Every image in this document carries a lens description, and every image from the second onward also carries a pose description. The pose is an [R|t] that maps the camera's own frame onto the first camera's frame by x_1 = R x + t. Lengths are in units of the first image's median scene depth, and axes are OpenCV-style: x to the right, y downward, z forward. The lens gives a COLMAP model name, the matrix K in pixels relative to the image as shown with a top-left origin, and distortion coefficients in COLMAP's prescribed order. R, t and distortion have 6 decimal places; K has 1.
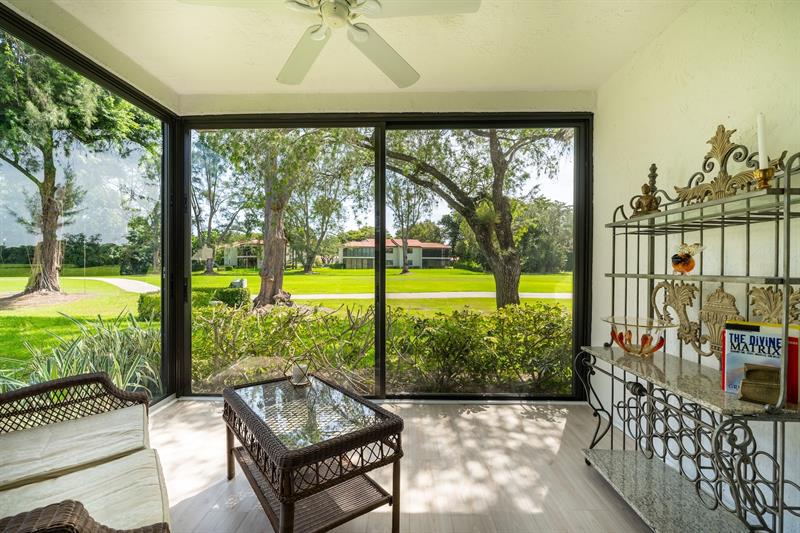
lens RADIAL K [[360.8, 0, 400.0], [0, 360.8, 266.5], [0, 0, 1]] dist [-0.003673, 0.000085]
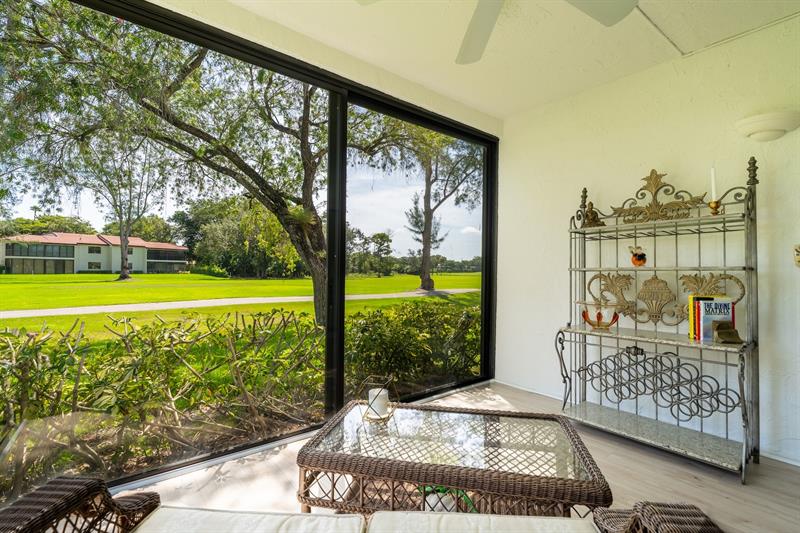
lens RADIAL K [[360.8, 0, 400.0], [0, 360.8, 266.5], [0, 0, 1]] dist [-0.003673, 0.000085]
pose [[0.768733, 0.011887, 0.639459, -0.259318], [-0.002574, 0.999877, -0.015492, 0.012844], [-0.639565, 0.010263, 0.768669, 0.149728]]
